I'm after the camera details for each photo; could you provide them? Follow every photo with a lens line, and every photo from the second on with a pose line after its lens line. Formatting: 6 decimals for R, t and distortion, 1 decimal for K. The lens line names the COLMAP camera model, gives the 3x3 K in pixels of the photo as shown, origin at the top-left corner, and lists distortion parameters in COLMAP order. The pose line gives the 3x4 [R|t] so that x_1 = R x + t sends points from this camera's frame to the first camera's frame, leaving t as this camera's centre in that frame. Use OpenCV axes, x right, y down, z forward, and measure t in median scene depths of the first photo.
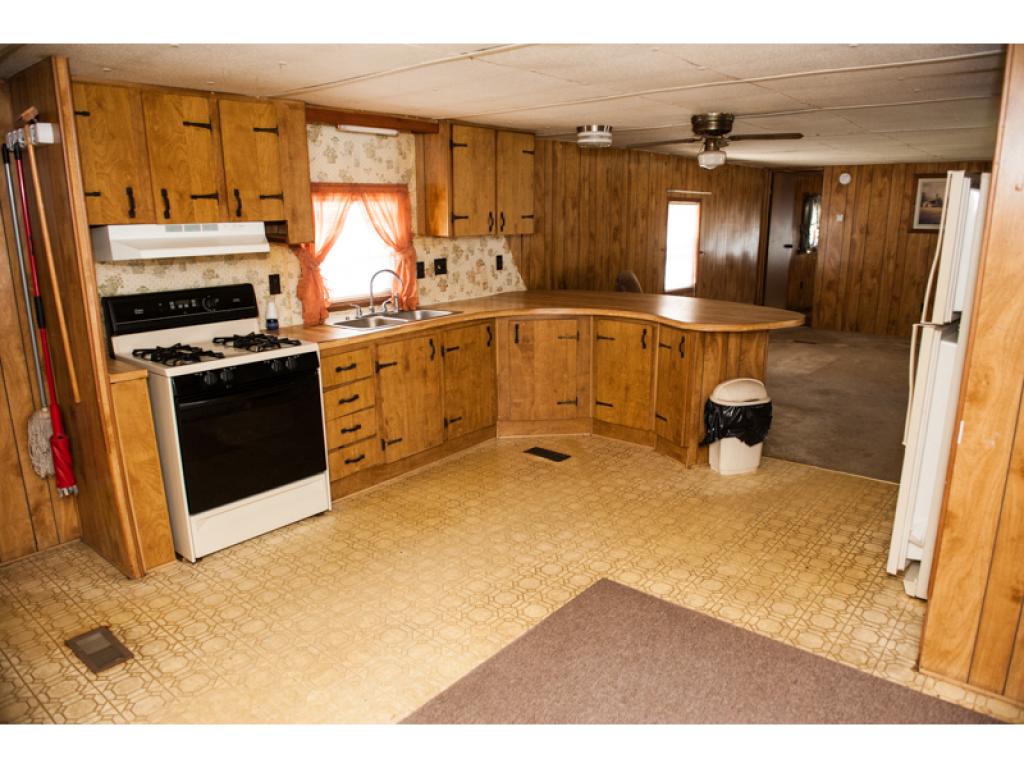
lens RADIAL K [[702.5, 0, 509.4], [0, 702.5, 387.1], [0, 0, 1]] dist [-0.052732, 0.002631]
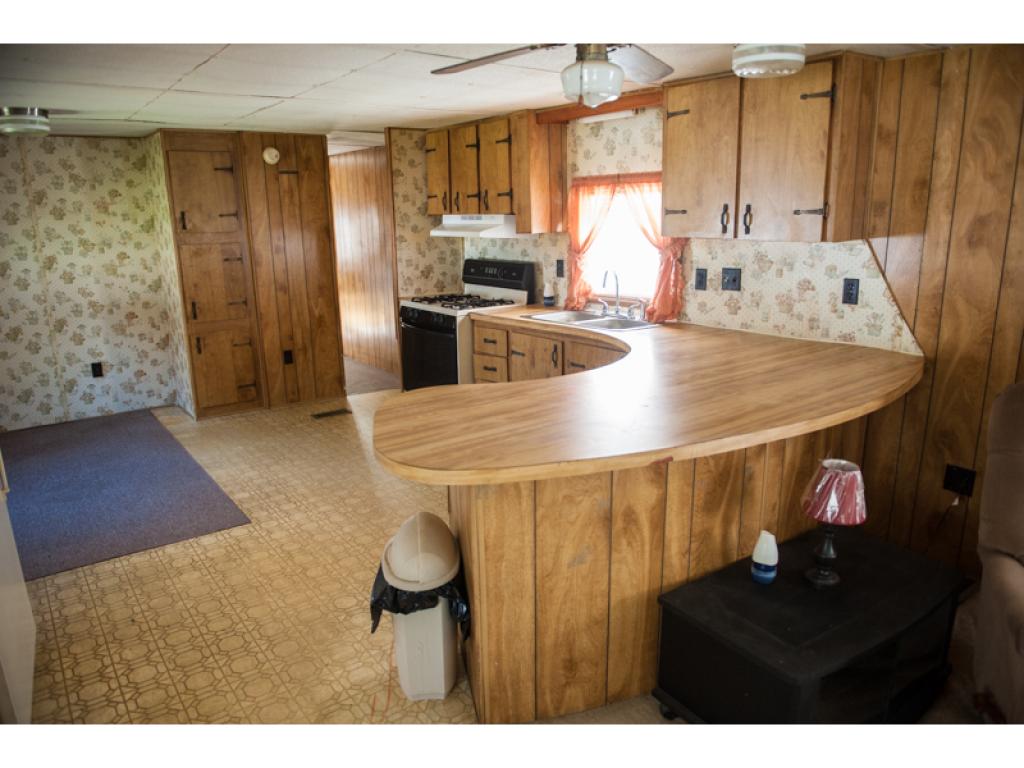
lens RADIAL K [[702.5, 0, 510.3], [0, 702.5, 383.9], [0, 0, 1]] dist [-0.052732, 0.002631]
pose [[-0.224023, 0.242591, -0.943909, 0.777043], [-0.218445, 0.931383, 0.291216, -0.273364], [0.949787, 0.271431, -0.155659, 1.092919]]
